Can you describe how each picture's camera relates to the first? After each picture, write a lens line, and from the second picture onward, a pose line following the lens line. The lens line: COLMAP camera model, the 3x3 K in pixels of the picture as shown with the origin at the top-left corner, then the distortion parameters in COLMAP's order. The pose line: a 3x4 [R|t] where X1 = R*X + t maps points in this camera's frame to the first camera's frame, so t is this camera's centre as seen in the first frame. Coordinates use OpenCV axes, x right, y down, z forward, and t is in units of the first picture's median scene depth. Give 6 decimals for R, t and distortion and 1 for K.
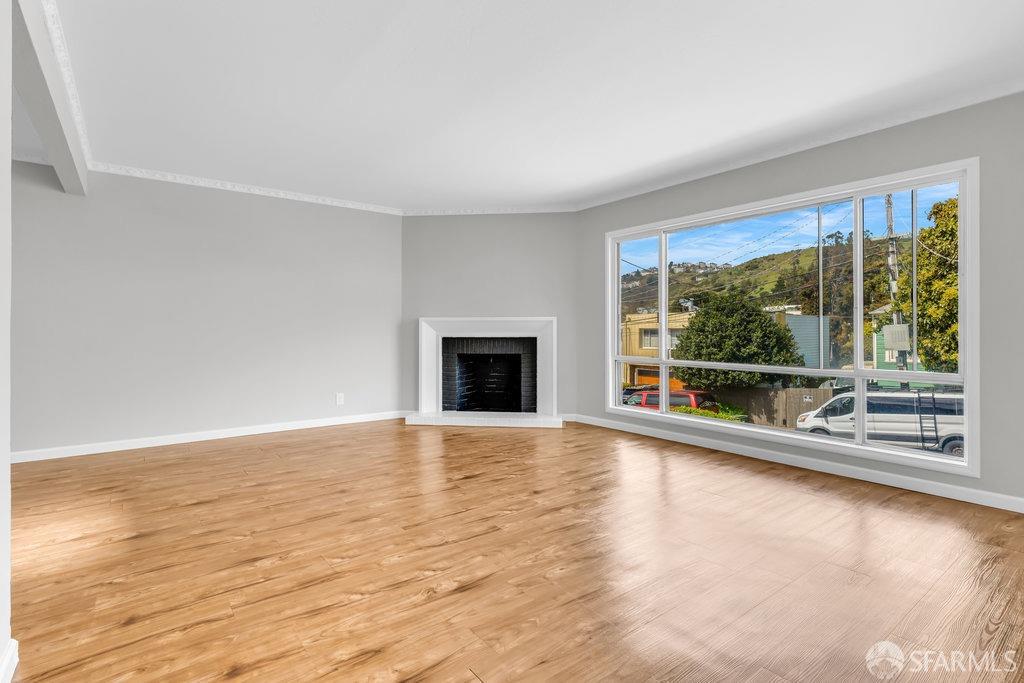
lens RADIAL K [[489.5, 0, 526.4], [0, 489.5, 332.4], [0, 0, 1]] dist [0.005921, -0.000095]
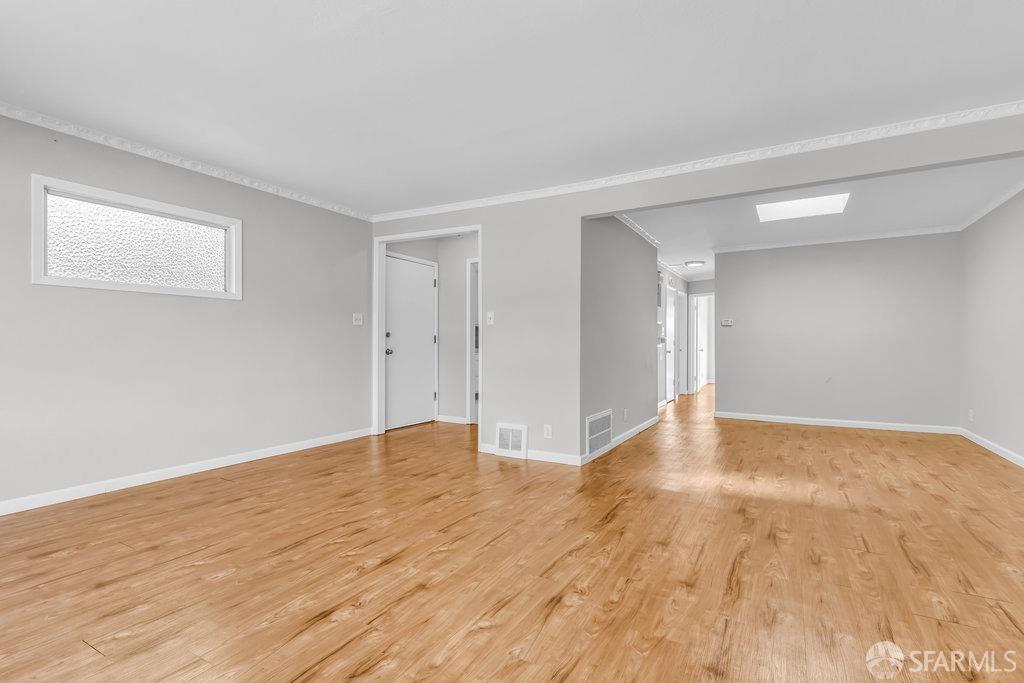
lens RADIAL K [[489.5, 0, 510.8], [0, 489.5, 341.5], [0, 0, 1]] dist [0.005921, -0.000095]
pose [[-0.933198, 0.001178, -0.359361, 0.090303], [0.003483, 0.999977, -0.005767, -0.001539], [0.359346, -0.006633, -0.933181, 1.027154]]
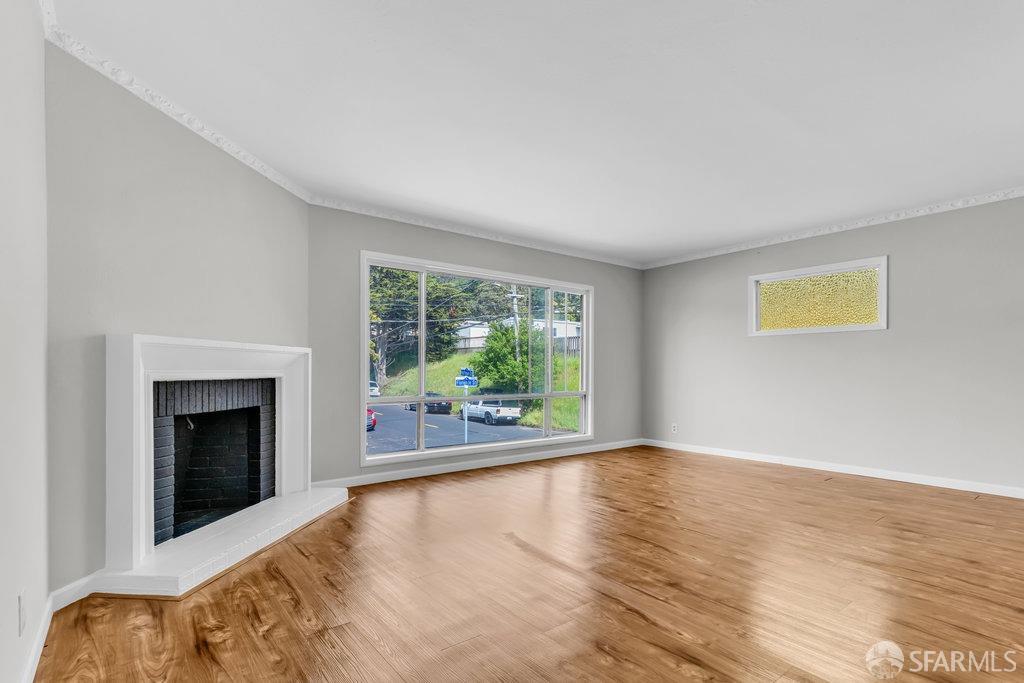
lens RADIAL K [[489.5, 0, 513.4], [0, 489.5, 371.5], [0, 0, 1]] dist [0.005921, -0.000095]
pose [[0.018177, -0.000299, 0.999835, -0.695209], [-0.001126, 0.999999, 0.000319, 0.000681], [-0.999834, -0.001131, 0.018177, 0.760963]]
